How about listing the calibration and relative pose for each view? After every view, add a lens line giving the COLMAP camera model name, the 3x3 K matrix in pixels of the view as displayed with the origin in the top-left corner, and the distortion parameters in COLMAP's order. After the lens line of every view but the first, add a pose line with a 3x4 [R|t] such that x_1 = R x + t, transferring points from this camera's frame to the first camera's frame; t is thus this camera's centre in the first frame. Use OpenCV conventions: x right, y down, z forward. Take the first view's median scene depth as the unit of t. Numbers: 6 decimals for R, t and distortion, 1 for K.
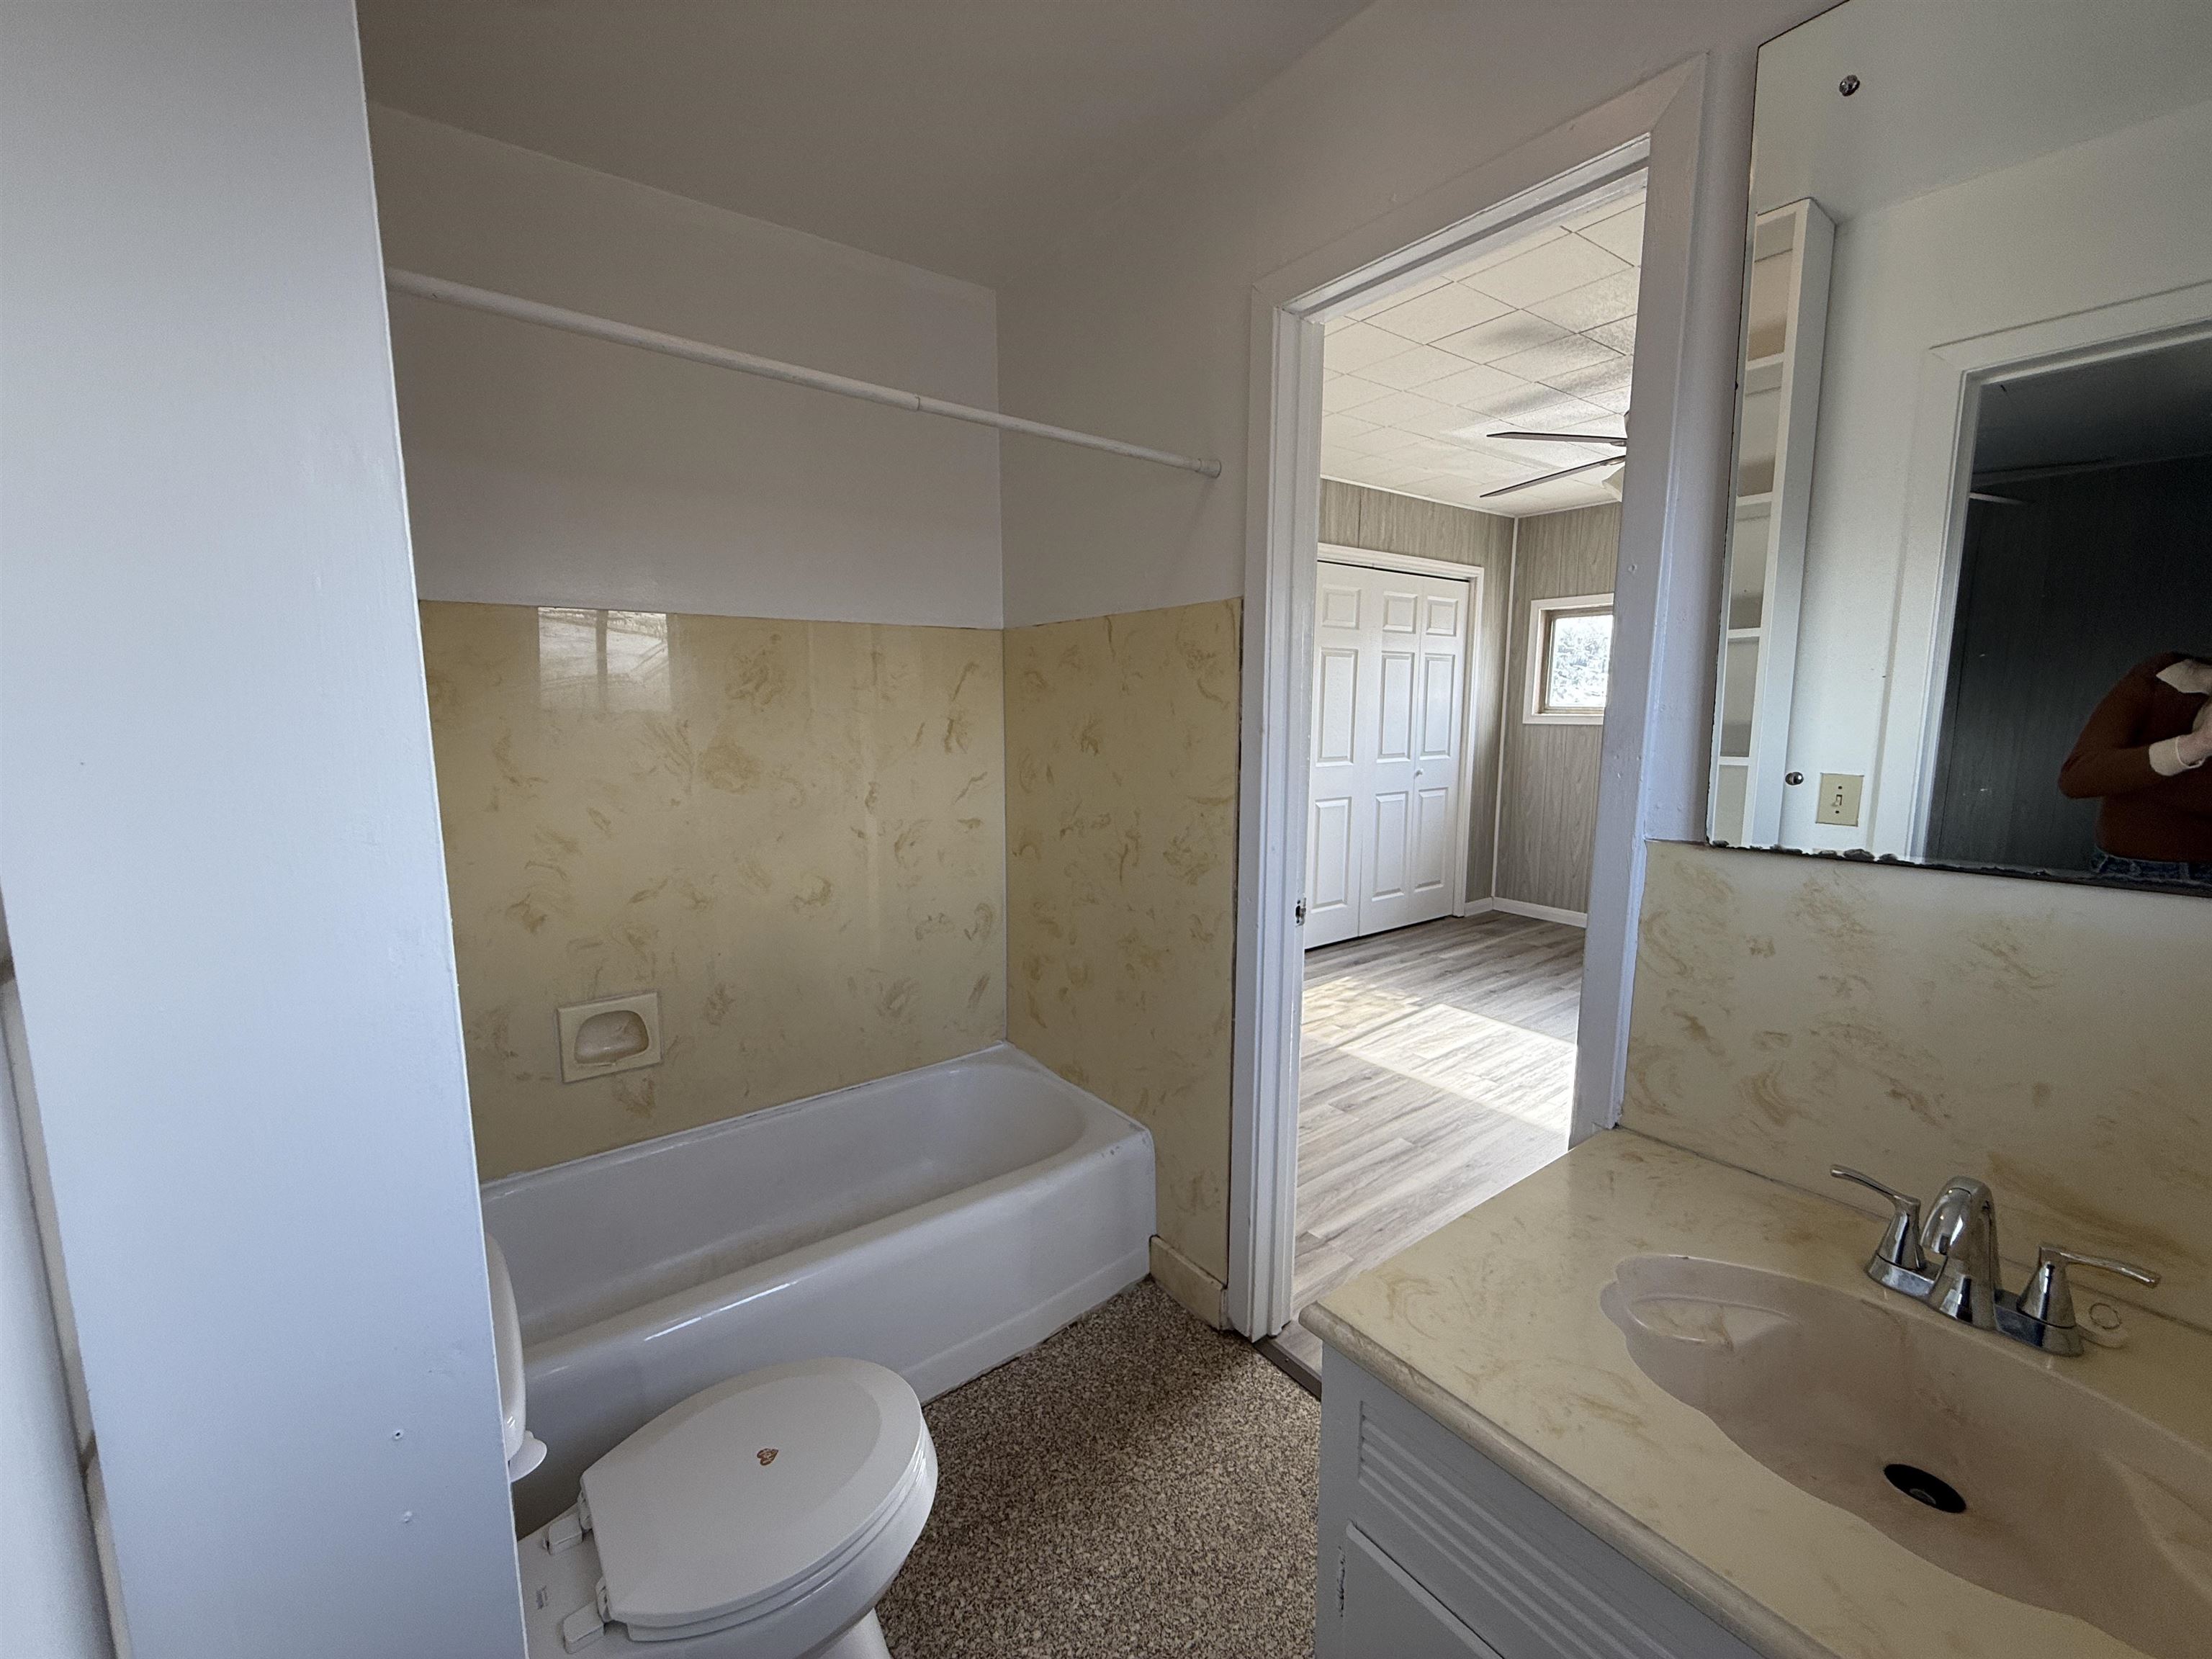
lens RADIAL K [[889.3, 0, 1104.5], [0, 889.3, 830.3], [0, 0, 1]] dist [0.001268, 0.000317]
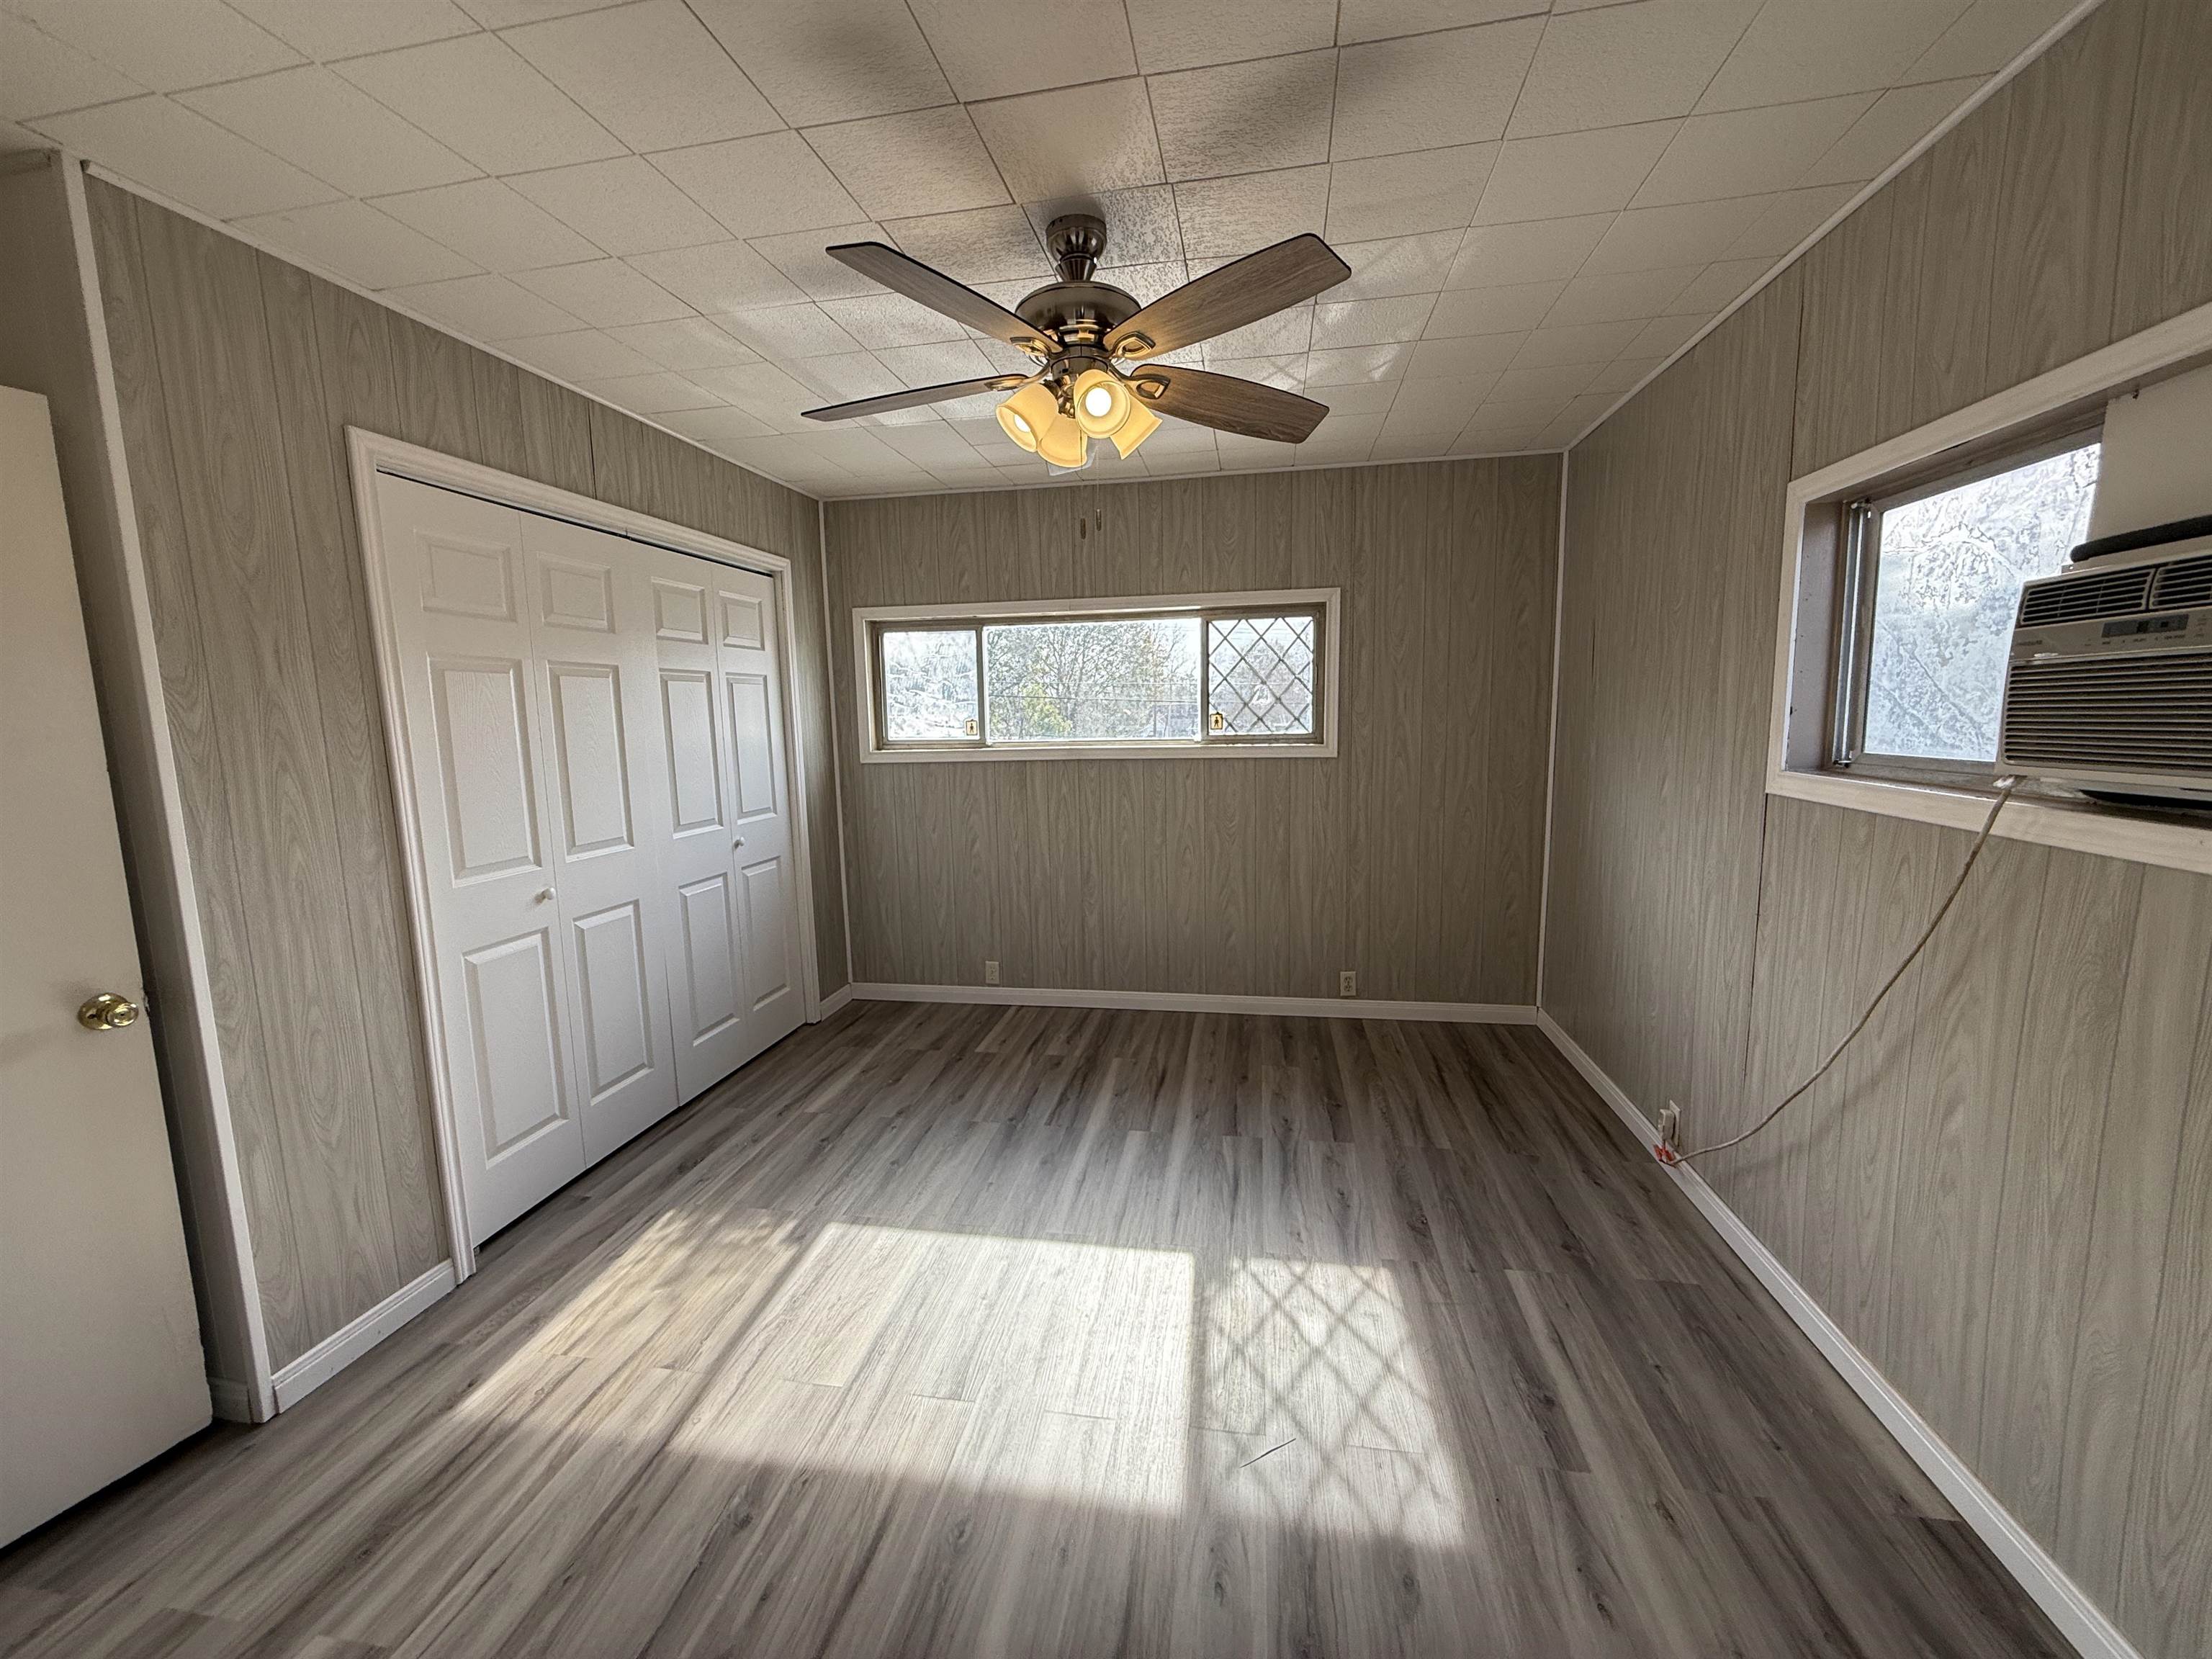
lens RADIAL K [[889.3, 0, 1101.2], [0, 889.3, 832.2], [0, 0, 1]] dist [0.001268, 0.000317]
pose [[0.730209, -0.105513, 0.675027, 0.095421], [0.116385, 0.992772, 0.029281, -0.063783], [-0.673238, 0.057182, 0.737212, 0.307316]]
